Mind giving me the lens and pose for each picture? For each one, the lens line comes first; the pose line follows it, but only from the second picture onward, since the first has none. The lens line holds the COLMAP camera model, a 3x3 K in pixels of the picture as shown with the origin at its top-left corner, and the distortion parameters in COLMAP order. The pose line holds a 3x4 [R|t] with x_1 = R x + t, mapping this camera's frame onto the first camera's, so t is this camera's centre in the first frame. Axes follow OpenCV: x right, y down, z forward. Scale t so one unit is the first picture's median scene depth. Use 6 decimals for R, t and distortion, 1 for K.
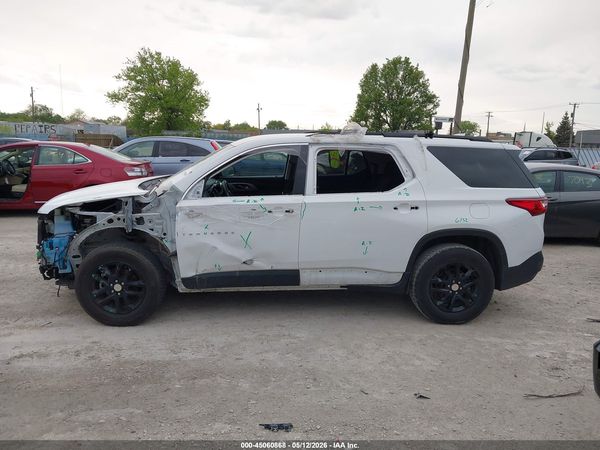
lens RADIAL K [[479.8, 0, 302.0], [0, 479.8, 223.4], [0, 0, 1]] dist [0.111194, -0.160365]
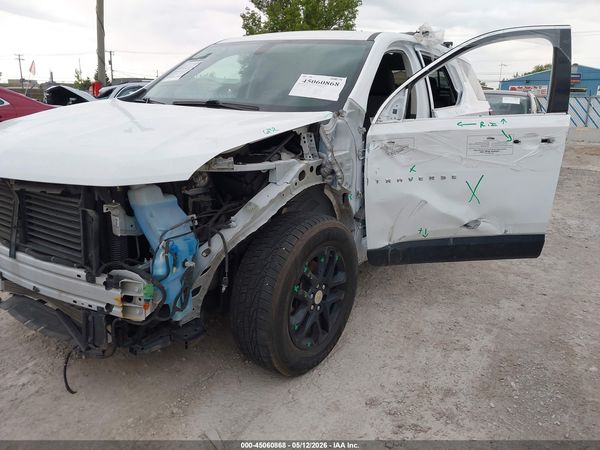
lens RADIAL K [[476.8, 0, 288.0], [0, 476.8, 225.1], [0, 0, 1]] dist [0.009898, -0.005958]
pose [[0.604697, -0.212907, 0.767471, -0.775563], [0.130454, 0.977071, 0.168267, -0.038602], [-0.785699, -0.001631, 0.618607, 0.689854]]
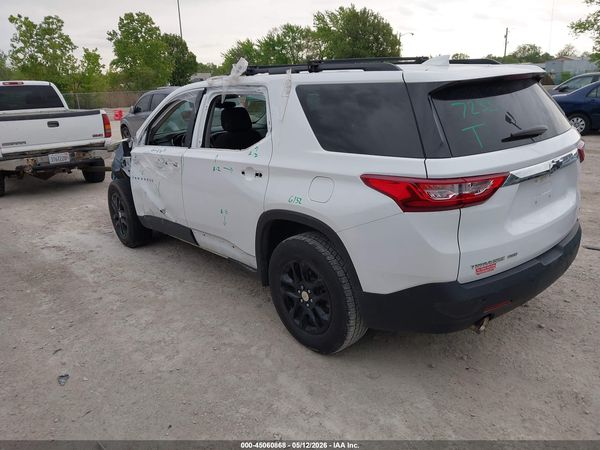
lens RADIAL K [[476.8, 0, 288.0], [0, 476.8, 225.1], [0, 0, 1]] dist [0.009898, -0.005958]
pose [[0.584243, 0.179990, -0.791368, 0.846912], [-0.079113, 0.983084, 0.165188, -0.079440], [0.807714, -0.033902, 0.588599, 0.609837]]
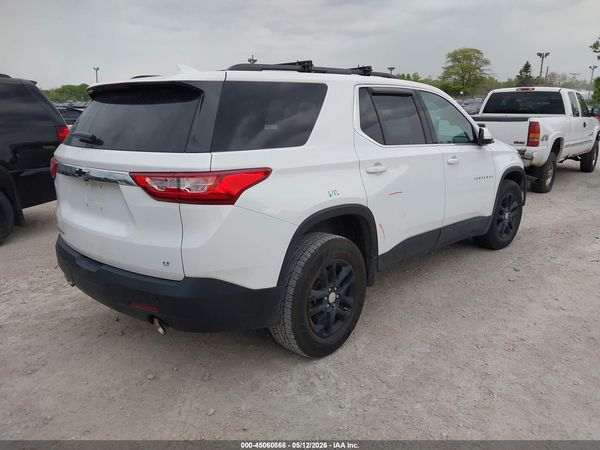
lens RADIAL K [[471.9, 0, 300.0], [0, 471.9, 225.0], [0, 0, 1]] dist [0.021317, -0.009624]
pose [[-0.731214, 0.136635, -0.668324, 0.757719], [-0.141111, 0.928245, 0.344164, -0.275820], [0.667393, 0.345965, -0.659465, 1.896385]]
